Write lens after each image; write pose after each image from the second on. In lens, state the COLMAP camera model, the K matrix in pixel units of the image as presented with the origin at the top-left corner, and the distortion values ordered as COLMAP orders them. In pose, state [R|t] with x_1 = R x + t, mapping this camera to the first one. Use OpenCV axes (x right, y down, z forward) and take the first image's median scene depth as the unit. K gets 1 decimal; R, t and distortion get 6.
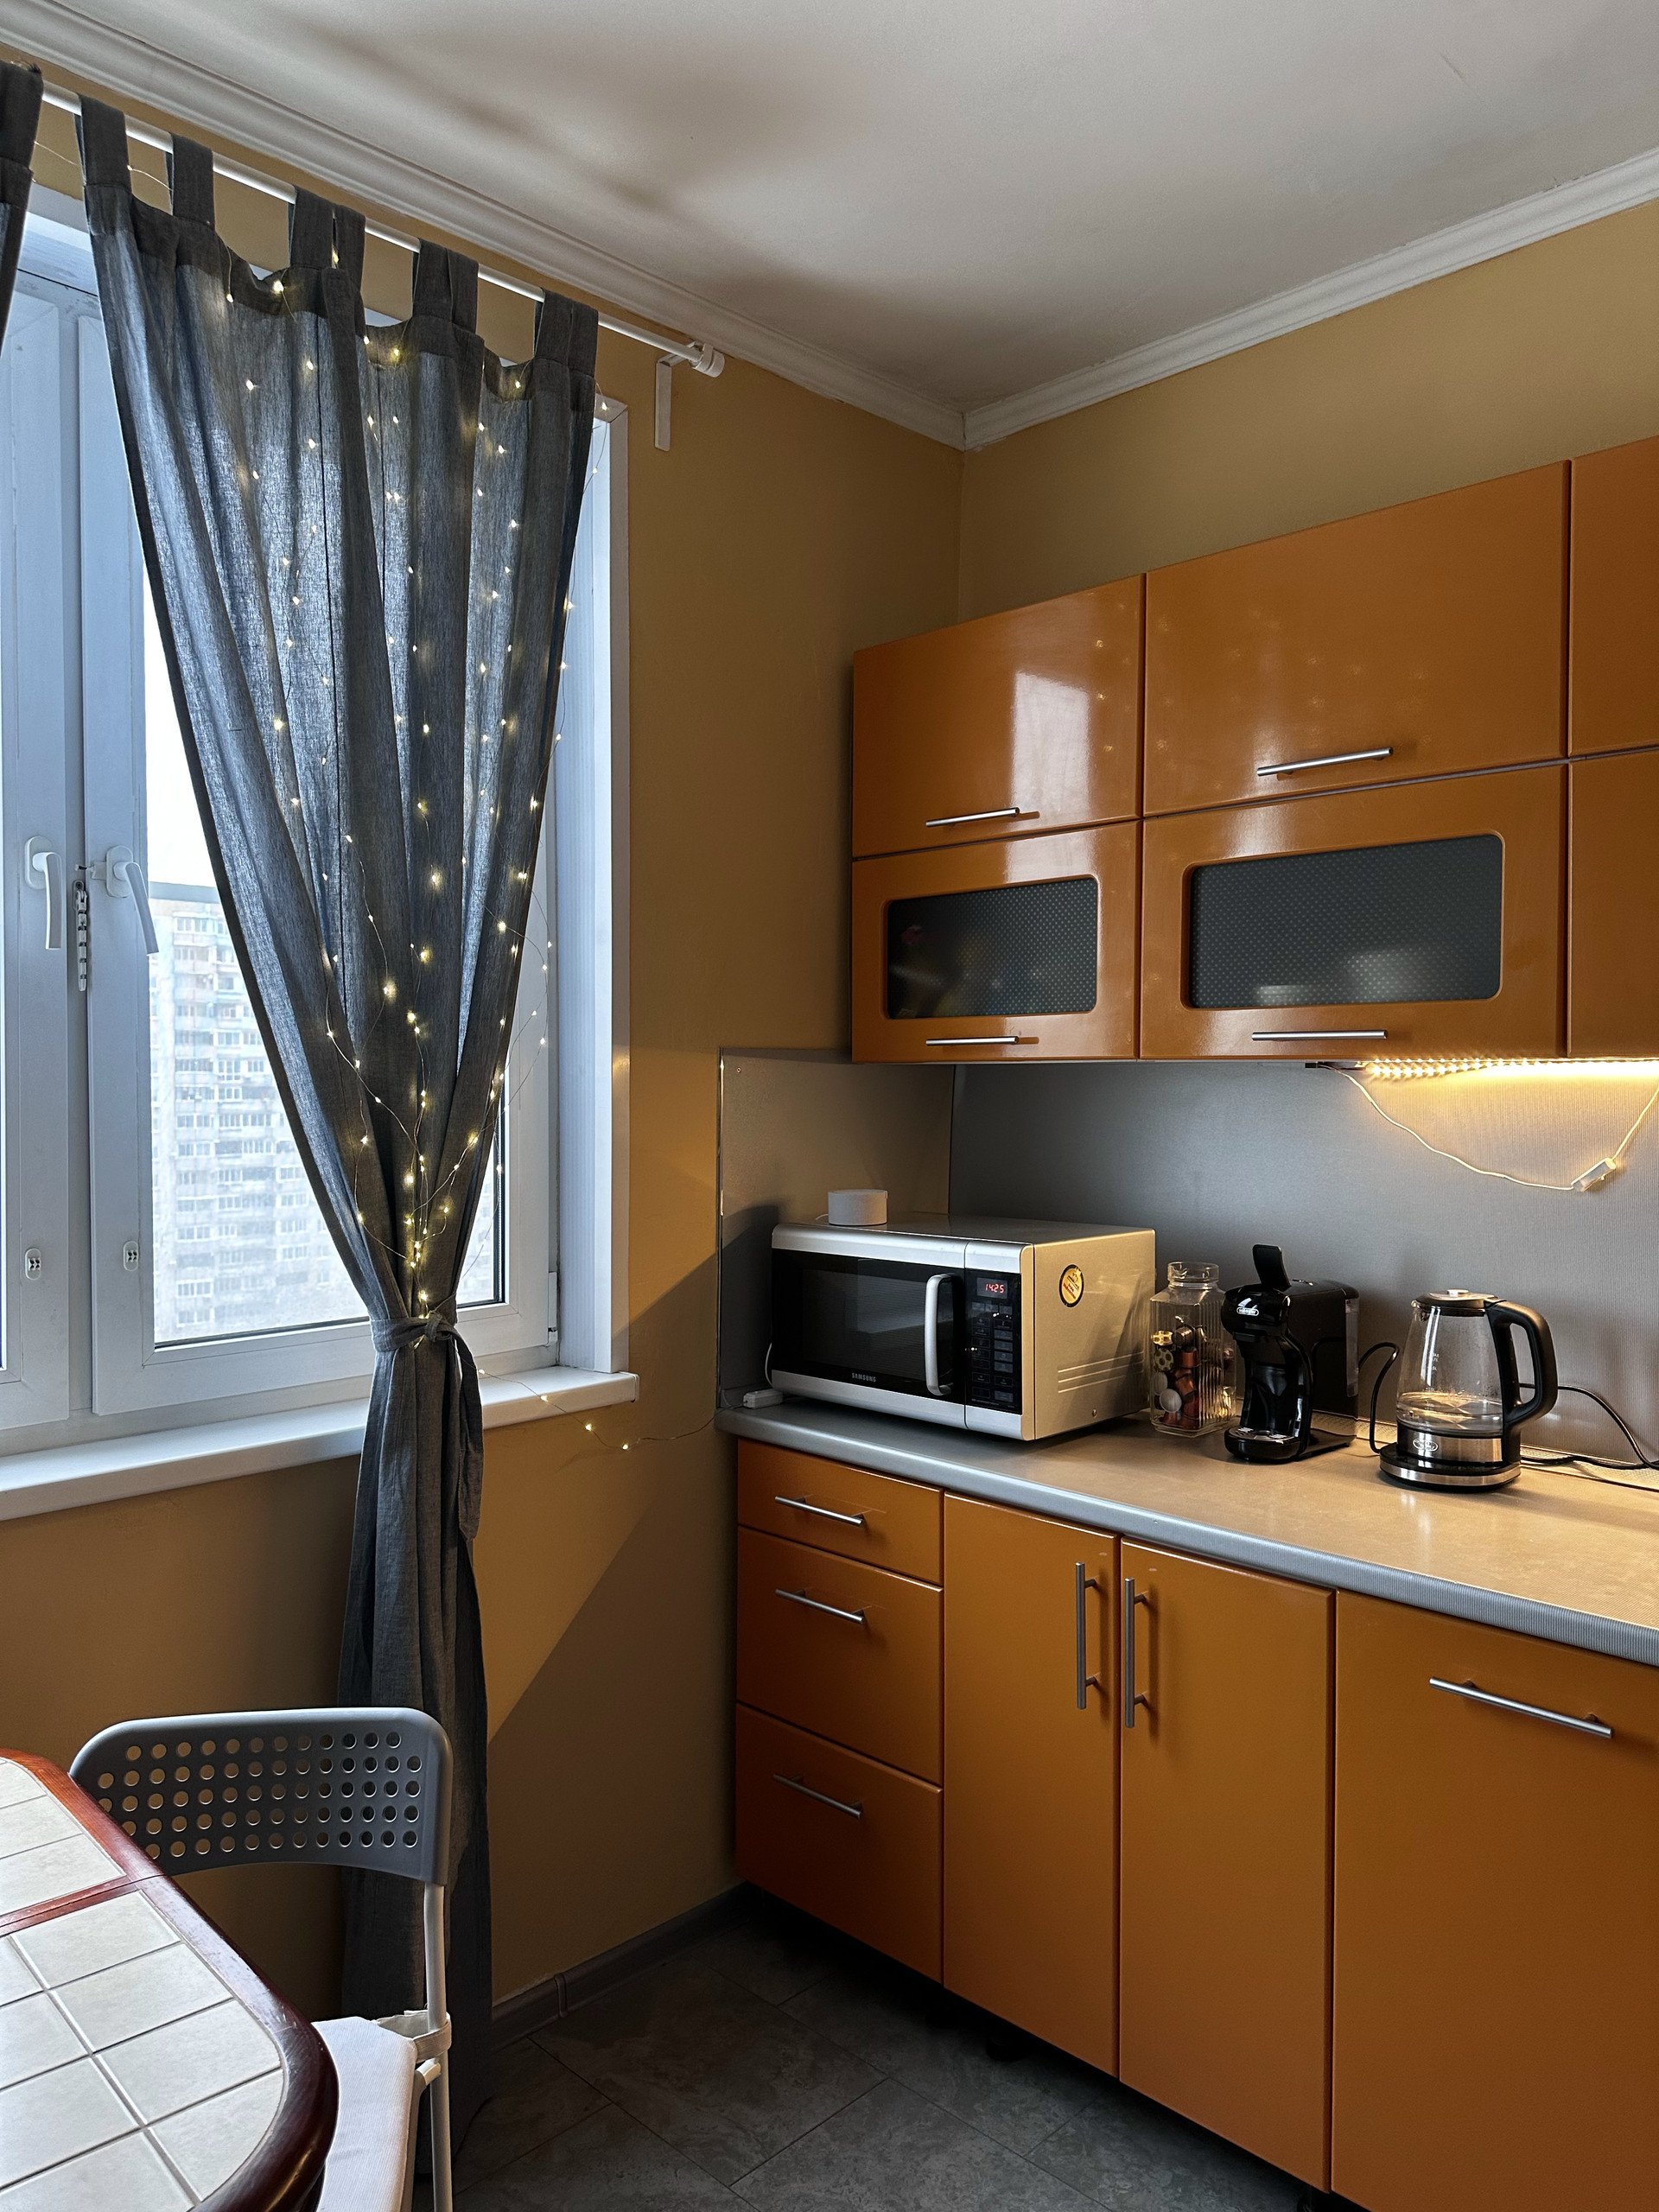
lens RADIAL K [[1573.6, 0, 804.8], [0, 1573.6, 1115.2], [0, 0, 1]] dist [0.128206, -0.218582]
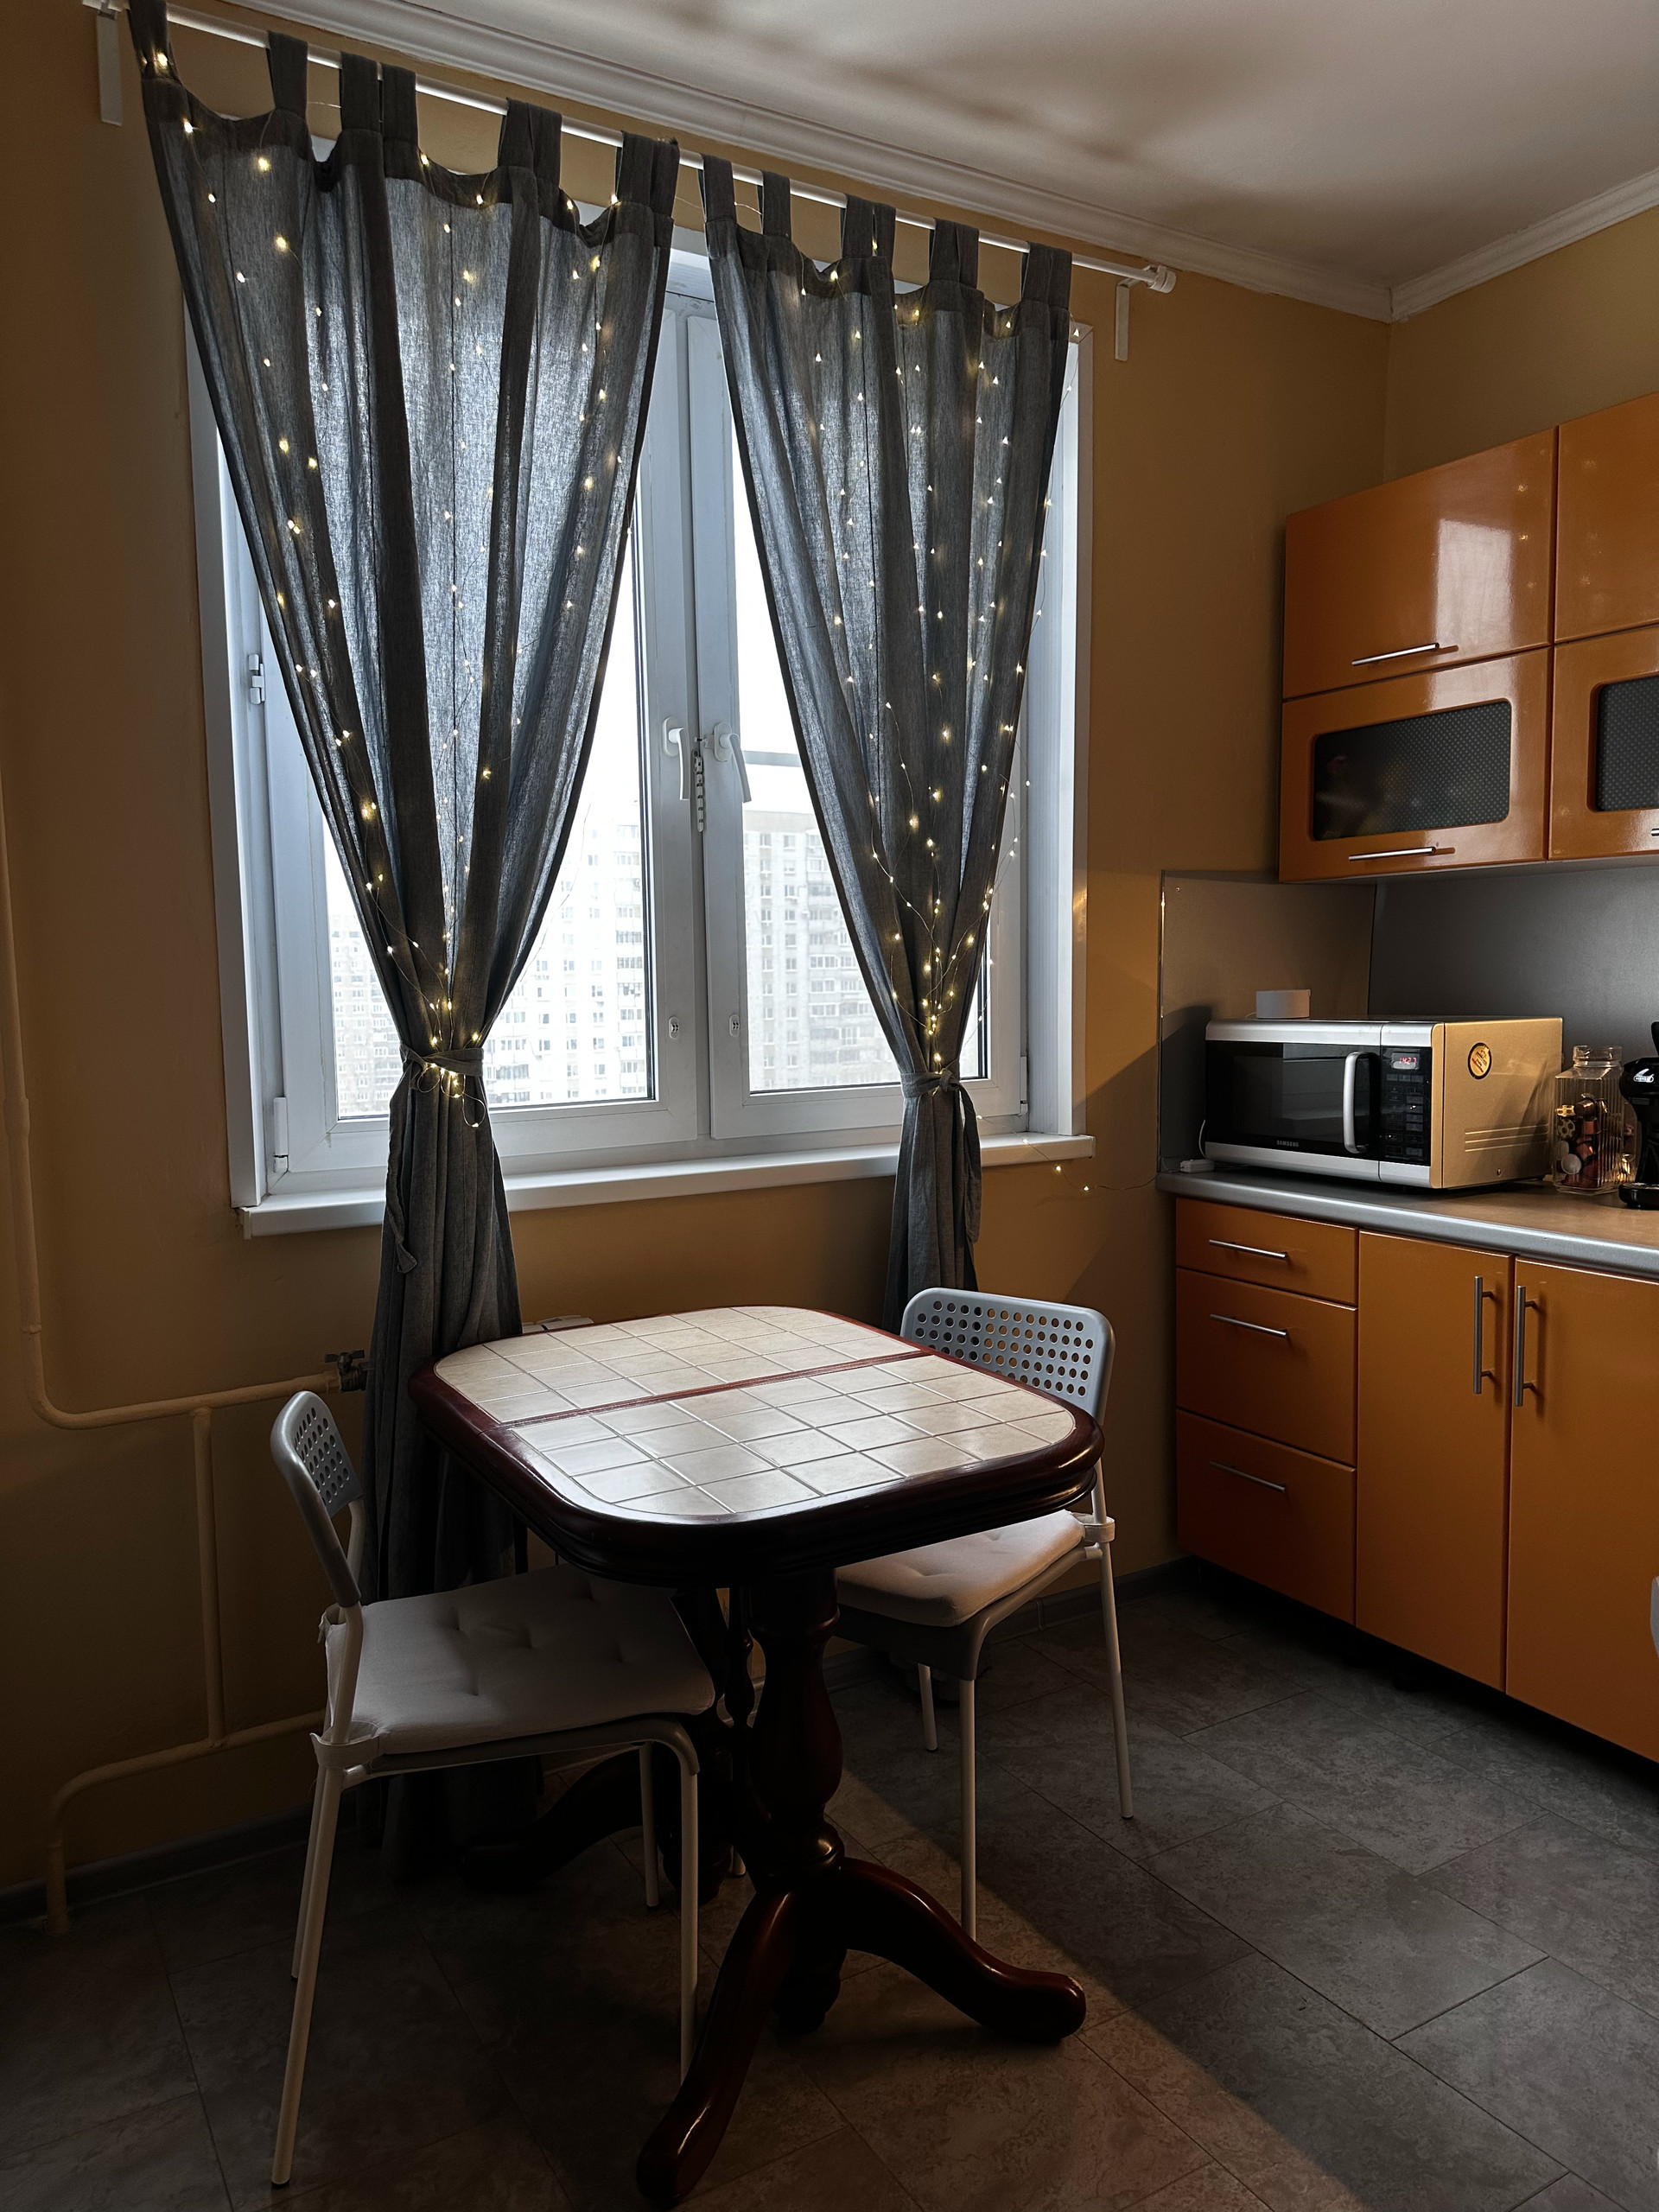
lens RADIAL K [[1573.6, 0, 804.8], [0, 1573.6, 1115.2], [0, 0, 1]] dist [0.128206, -0.218582]
pose [[0.969004, 0.005354, -0.246985, -0.021931], [0.012559, 0.997405, 0.070896, 0.062547], [0.246724, -0.071800, 0.966422, -0.274439]]
